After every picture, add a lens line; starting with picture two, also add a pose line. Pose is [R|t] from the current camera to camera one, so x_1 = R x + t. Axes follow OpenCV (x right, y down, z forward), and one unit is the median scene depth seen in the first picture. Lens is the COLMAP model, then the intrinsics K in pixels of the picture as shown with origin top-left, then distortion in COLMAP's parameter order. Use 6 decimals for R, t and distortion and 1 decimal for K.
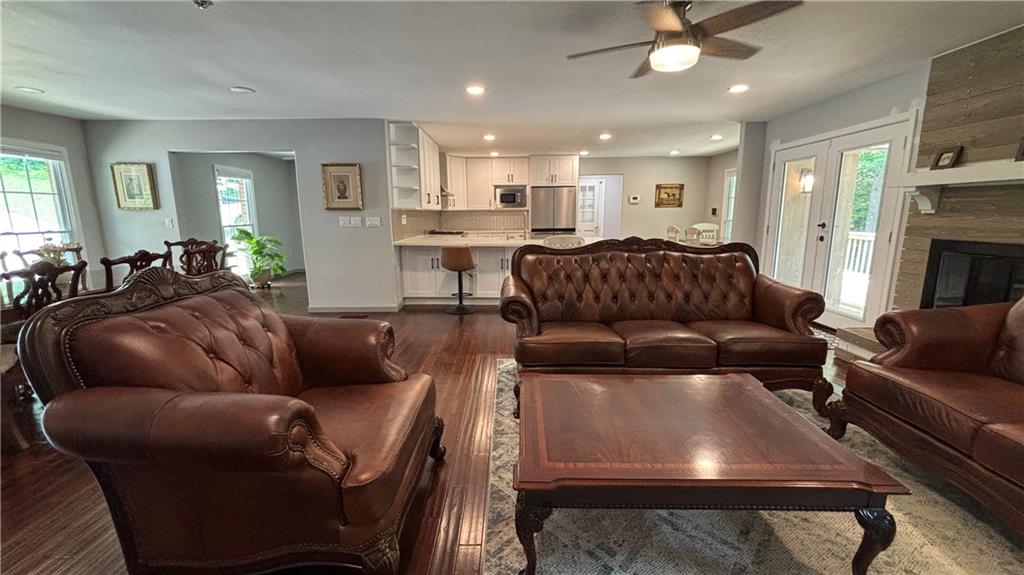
lens RADIAL K [[415.1, 0, 509.7], [0, 415.1, 290.2], [0, 0, 1]] dist [-0.002060, -0.000029]
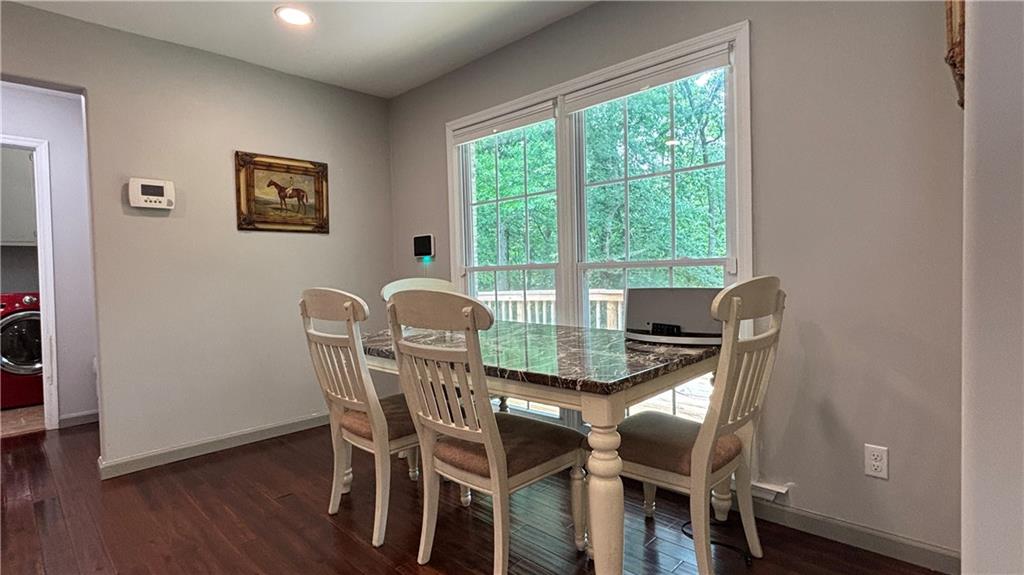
lens RADIAL K [[518.2, 0, 507.0], [0, 518.2, 285.8], [0, 0, 1]] dist [0.003245, 0.000199]
pose [[0.683181, -0.032556, 0.729523, 0.231339], [0.154433, 0.982852, -0.100762, -0.105104], [-0.713733, 0.181501, 0.676493, 0.683049]]
